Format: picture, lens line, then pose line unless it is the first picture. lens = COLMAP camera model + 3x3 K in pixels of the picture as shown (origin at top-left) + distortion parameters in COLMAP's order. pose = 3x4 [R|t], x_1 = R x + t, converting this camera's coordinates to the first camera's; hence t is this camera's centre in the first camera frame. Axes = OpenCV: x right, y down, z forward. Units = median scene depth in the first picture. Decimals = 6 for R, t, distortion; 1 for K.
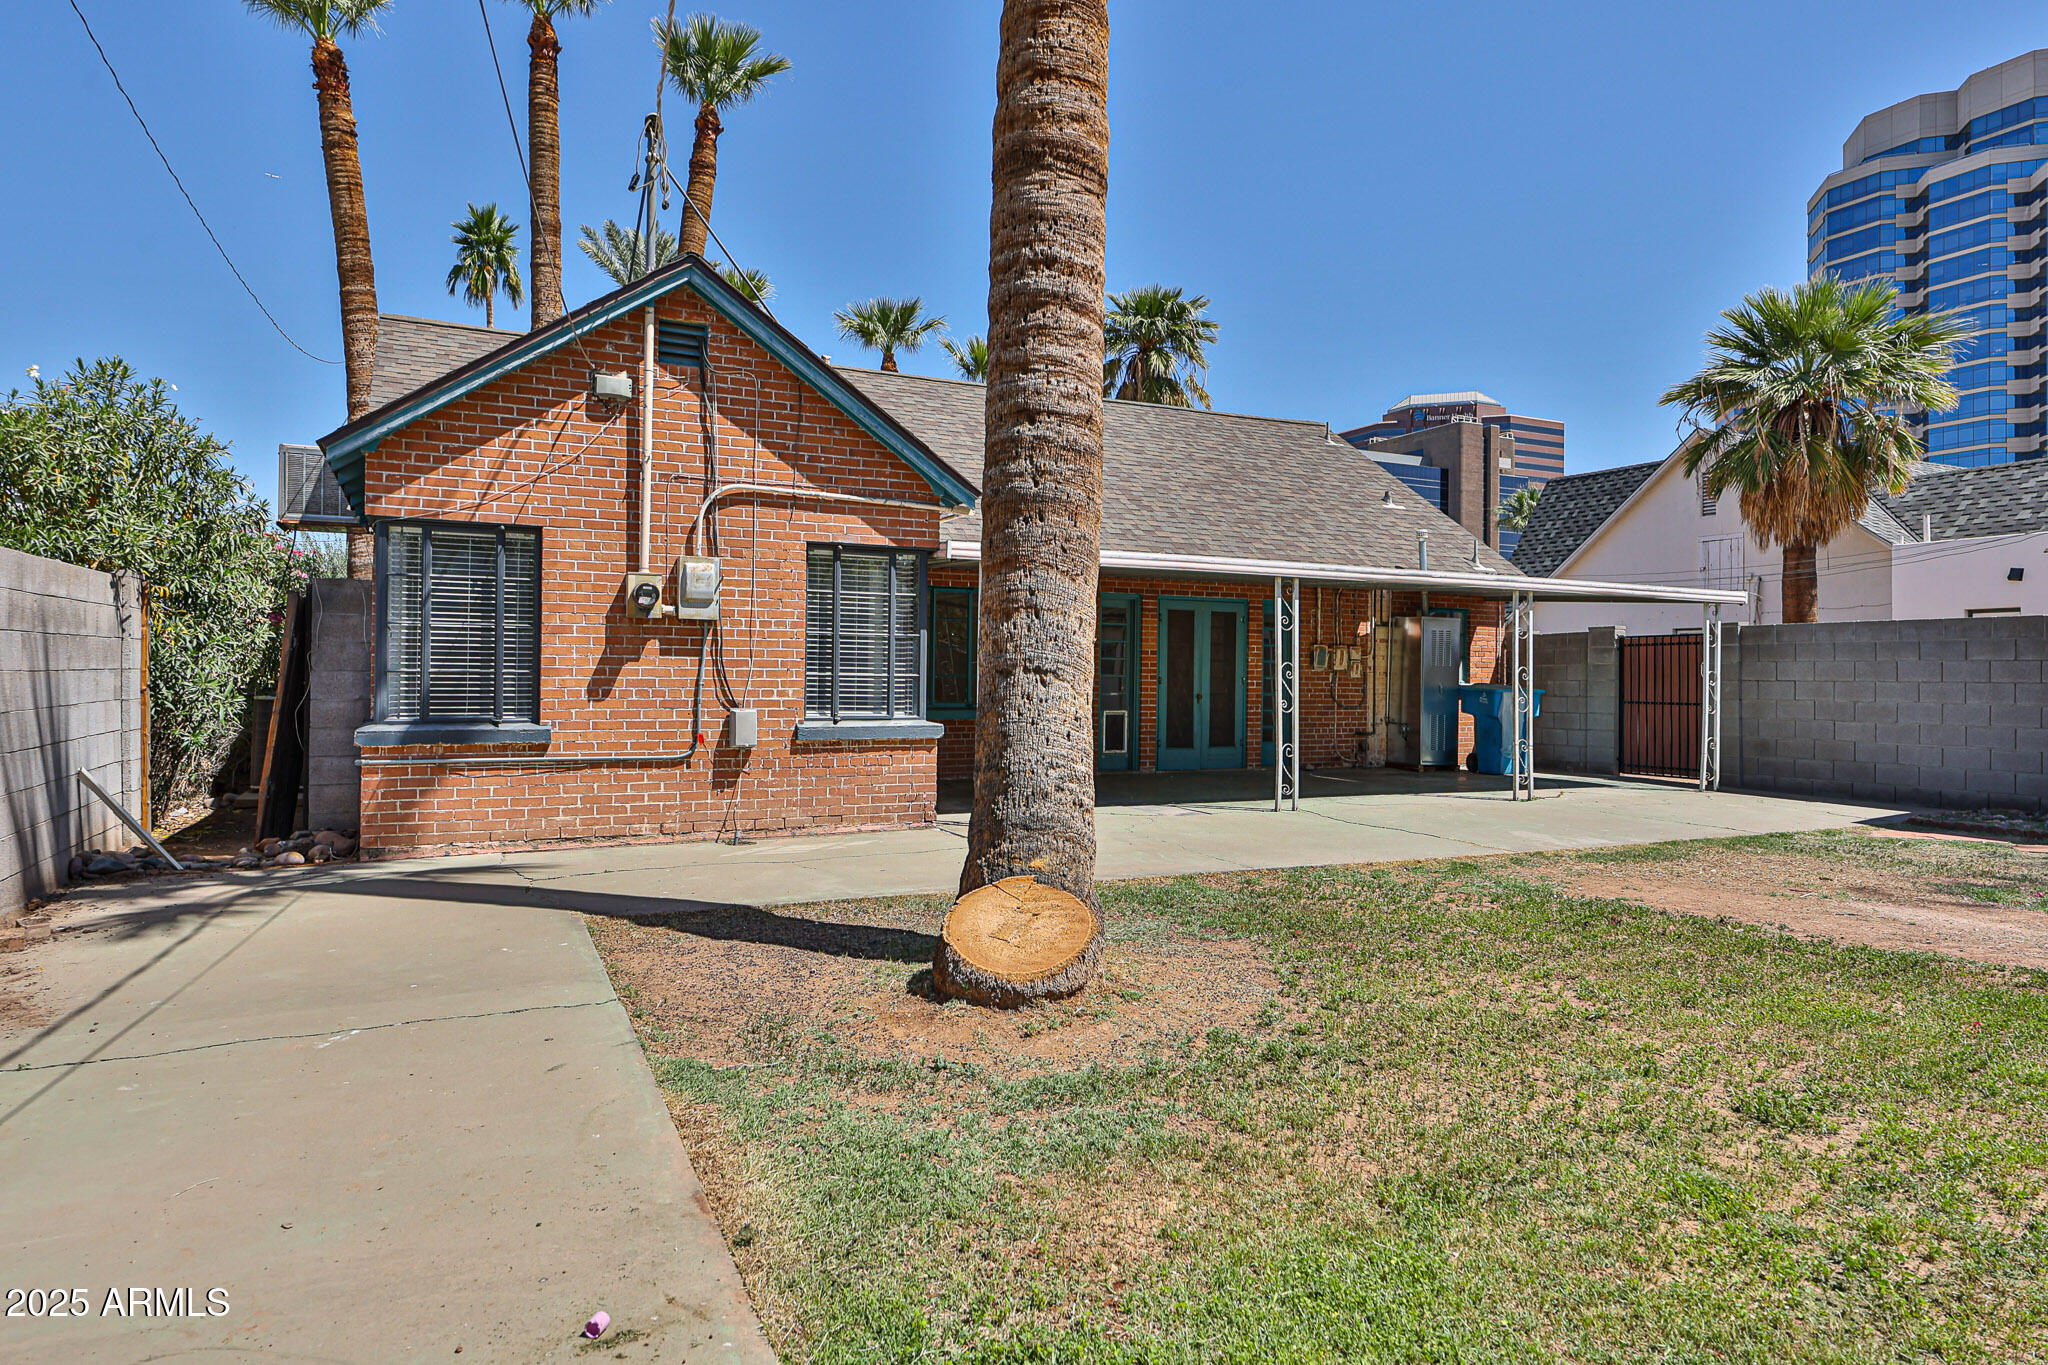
lens RADIAL K [[1244.4, 0, 1024.0], [0, 1244.4, 682.5], [0, 0, 1]] dist [-0.006565, -0.000674]
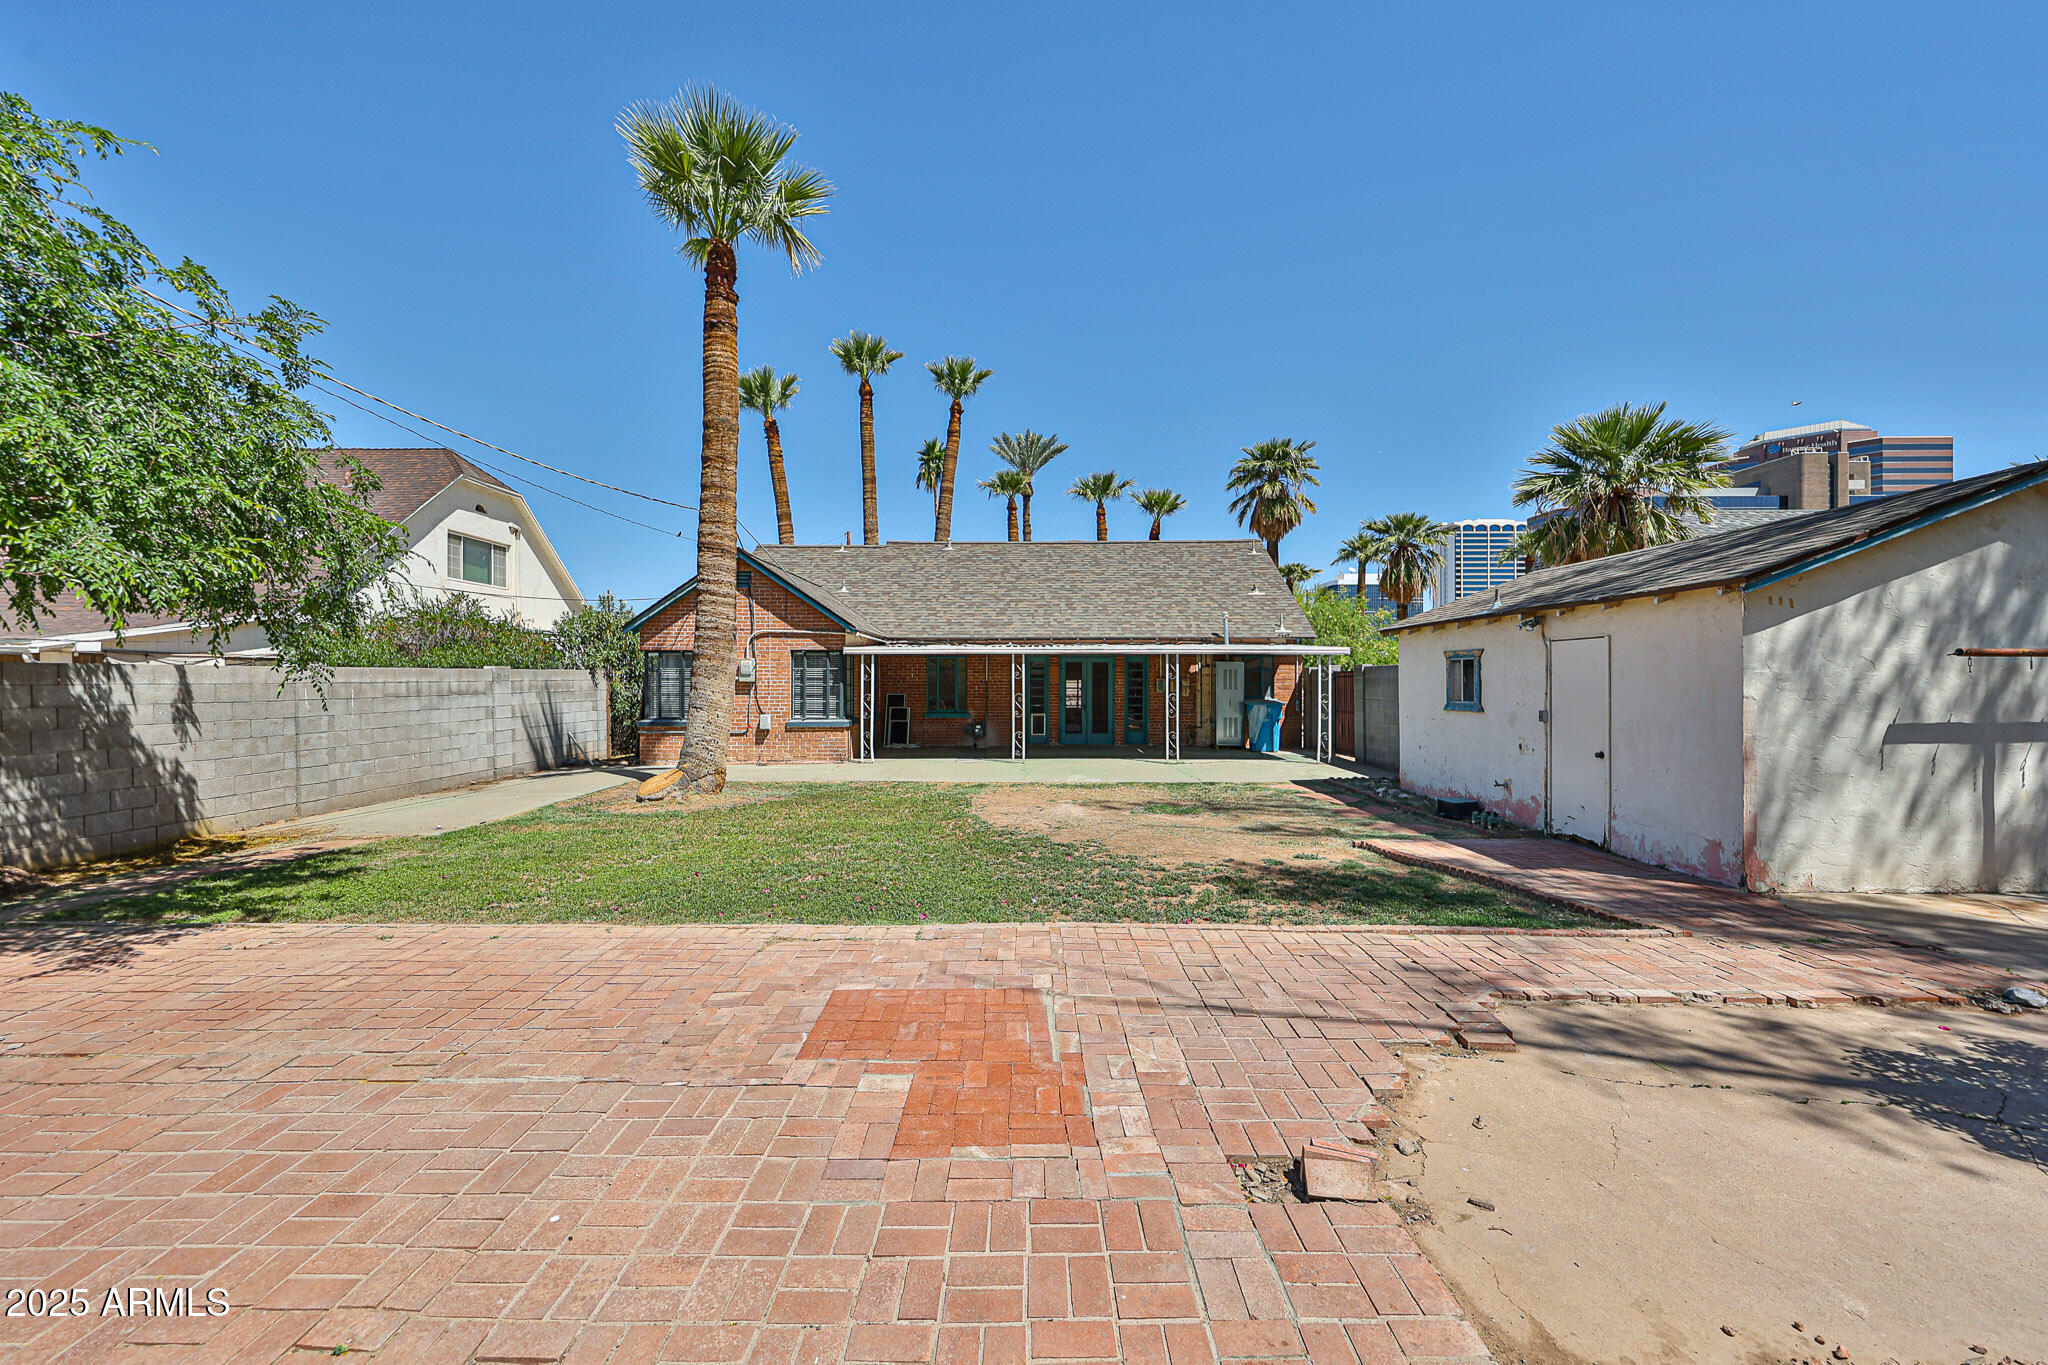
lens RADIAL K [[863.0, 0, 1023.0], [0, 863.0, 688.4], [0, 0, 1]] dist [0.002272, 0.000414]
pose [[0.887459, -0.005841, -0.460849, 0.888472], [0.007836, 0.999966, 0.002416, -0.027995], [0.460820, -0.005755, 0.887475, -0.302525]]
